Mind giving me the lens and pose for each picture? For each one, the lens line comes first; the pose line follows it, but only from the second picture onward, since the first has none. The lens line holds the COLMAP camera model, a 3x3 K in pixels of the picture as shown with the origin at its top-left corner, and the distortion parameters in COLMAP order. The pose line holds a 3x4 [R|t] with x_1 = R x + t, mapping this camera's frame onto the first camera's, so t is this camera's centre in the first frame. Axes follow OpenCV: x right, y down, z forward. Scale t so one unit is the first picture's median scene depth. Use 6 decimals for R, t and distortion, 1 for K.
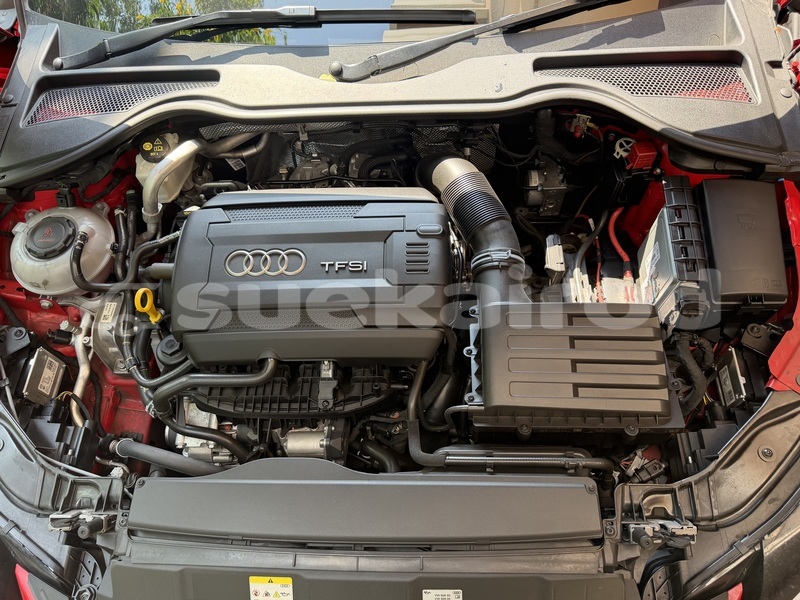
lens RADIAL K [[601.9, 0, 400.0], [0, 601.9, 300.0], [0, 0, 1]] dist [0.000485, -0.046624]
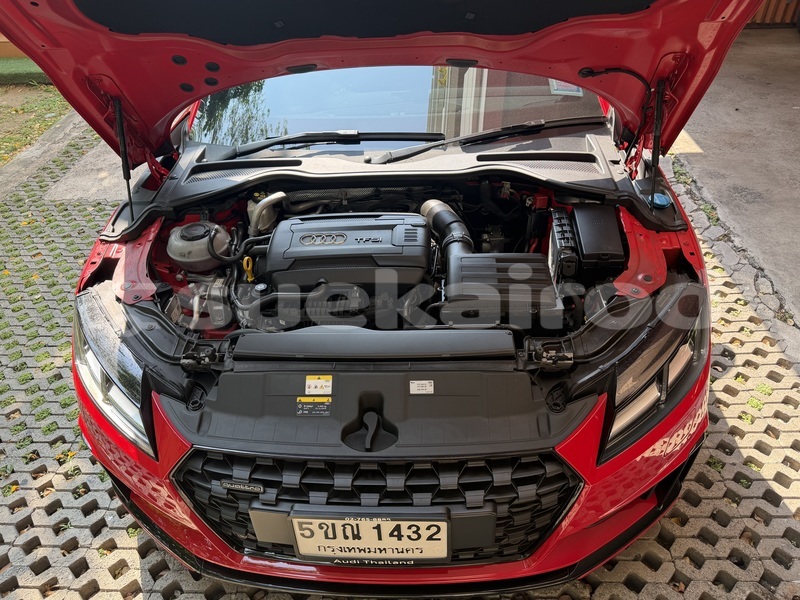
lens RADIAL K [[601.9, 0, 400.0], [0, 601.9, 300.0], [0, 0, 1]] dist [0.000485, -0.046624]
pose [[0.999726, 0.023098, -0.003819, 0.007806], [-0.022651, 0.913096, -0.407114, 0.747828], [-0.005916, 0.407089, 0.913369, -0.481680]]
